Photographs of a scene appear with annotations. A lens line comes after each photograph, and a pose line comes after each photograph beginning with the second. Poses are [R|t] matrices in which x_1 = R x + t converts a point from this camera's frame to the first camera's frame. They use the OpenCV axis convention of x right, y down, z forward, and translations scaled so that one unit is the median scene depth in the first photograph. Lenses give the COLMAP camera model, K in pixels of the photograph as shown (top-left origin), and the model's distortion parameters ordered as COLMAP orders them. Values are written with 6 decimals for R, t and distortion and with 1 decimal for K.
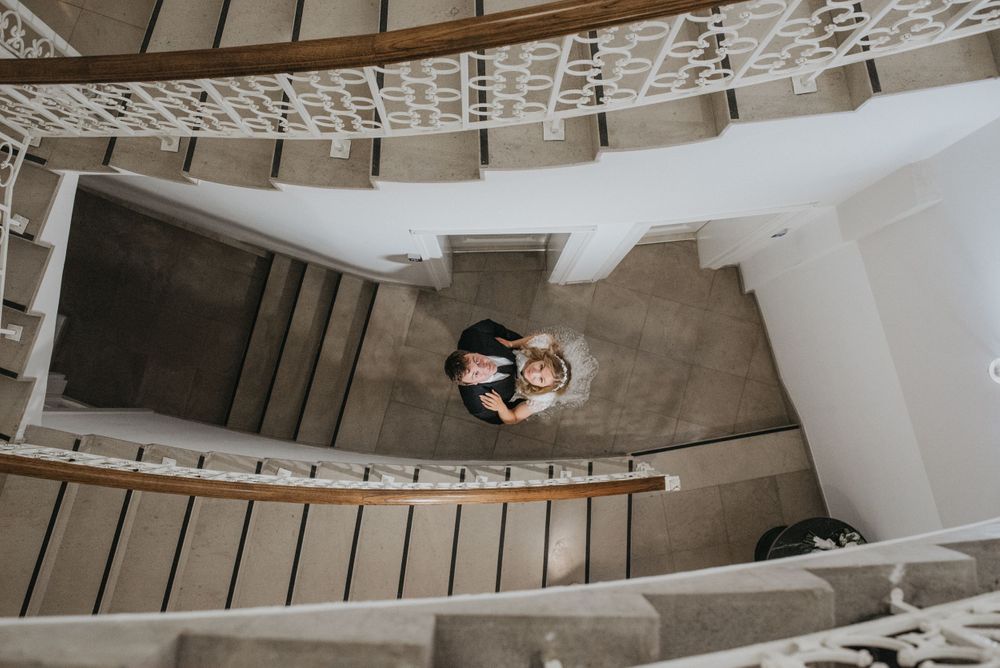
lens RADIAL K [[979.4, 0, 506.1], [0, 979.4, 328.6], [0, 0, 1]] dist [-0.070544, 0.000000]
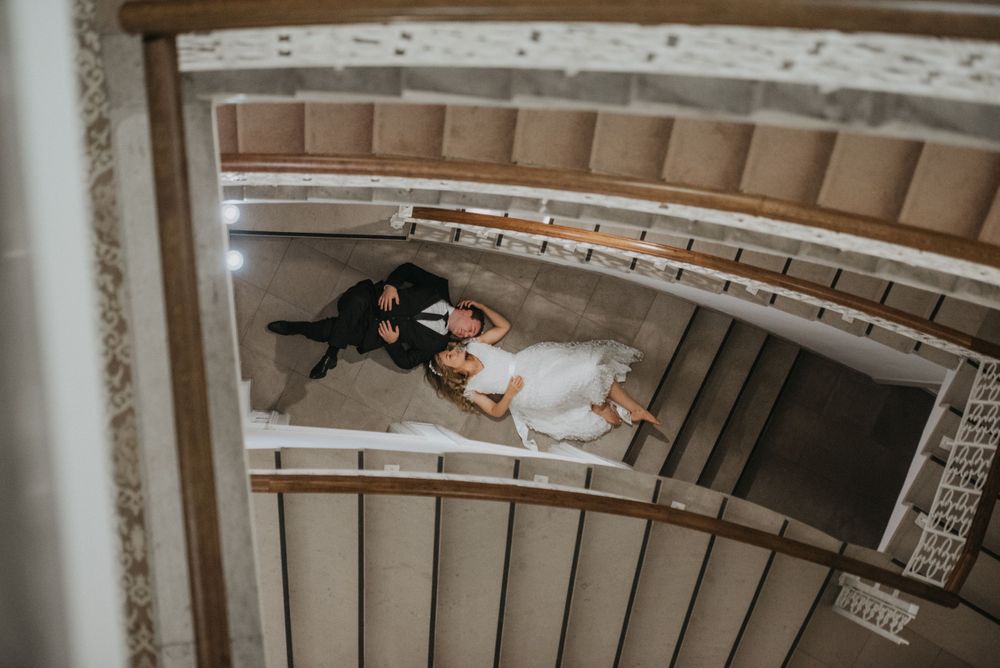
lens RADIAL K [[1922.9, 0, 501.2], [0, 1922.9, 332.5], [0, 0, 1]] dist [-0.105348, 0.000000]
pose [[-0.975903, -0.191966, -0.103739, 0.302645], [0.182232, -0.978518, 0.096407, -0.182213], [-0.120017, 0.075179, 0.989921, -1.265295]]
